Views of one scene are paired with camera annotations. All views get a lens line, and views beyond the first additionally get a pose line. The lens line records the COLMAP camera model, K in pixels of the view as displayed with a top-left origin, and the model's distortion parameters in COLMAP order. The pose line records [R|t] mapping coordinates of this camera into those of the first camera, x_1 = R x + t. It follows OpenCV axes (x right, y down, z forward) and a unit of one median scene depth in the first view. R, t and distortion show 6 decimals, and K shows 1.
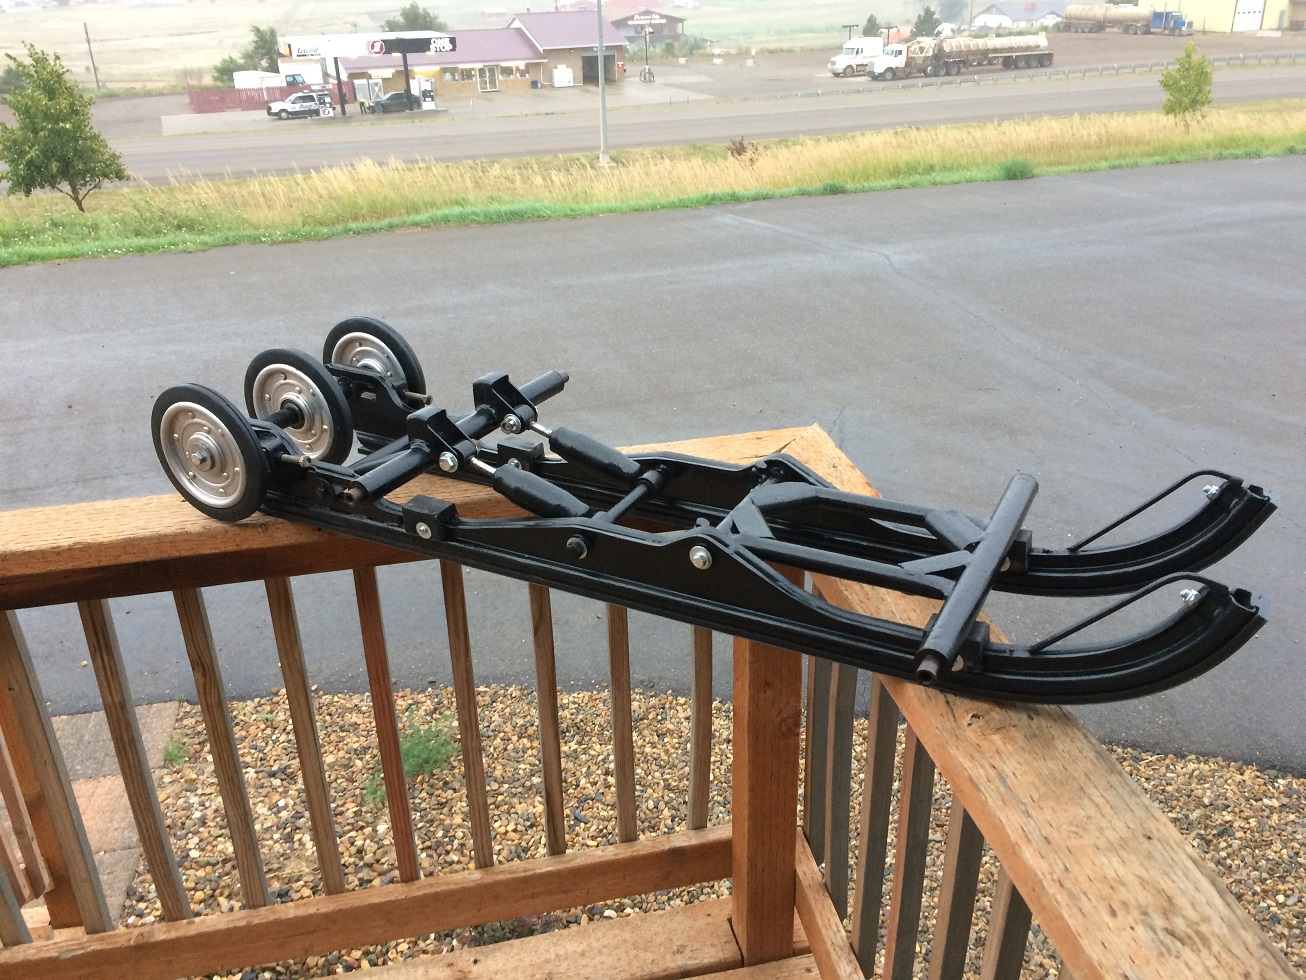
lens RADIAL K [[1107.4, 0, 646.0], [0, 1107.4, 491.9], [0, 0, 1]] dist [0.075700, -0.100573]
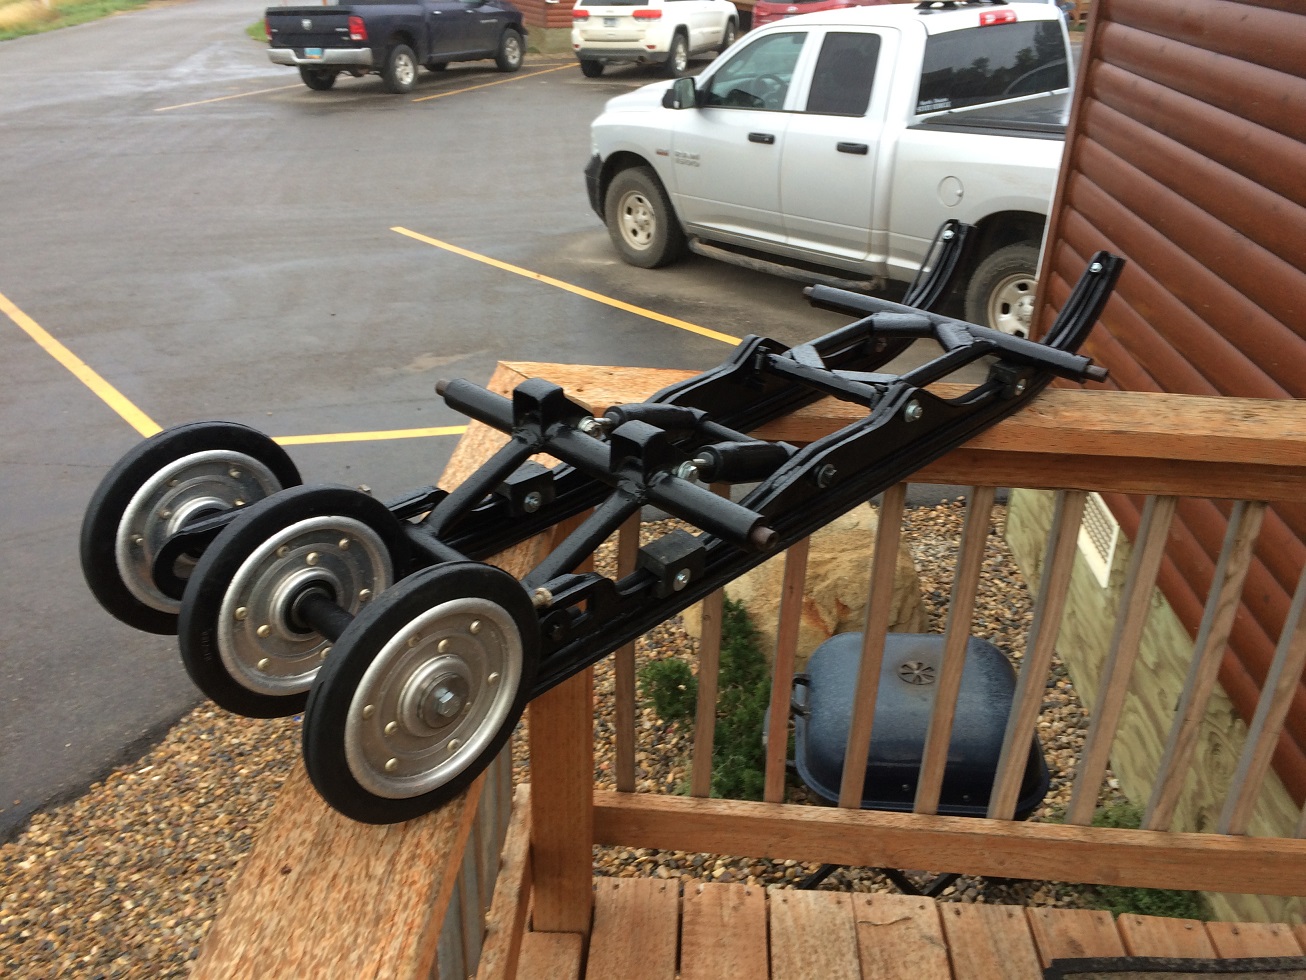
lens RADIAL K [[1107.4, 0, 658.5], [0, 1107.4, 493.0], [0, 0, 1]] dist [0.075700, -0.100573]
pose [[0.238798, -0.416875, 0.877035, -0.129460], [0.384399, 0.869970, 0.308853, -0.038500], [-0.891747, 0.263378, 0.367993, 0.112393]]
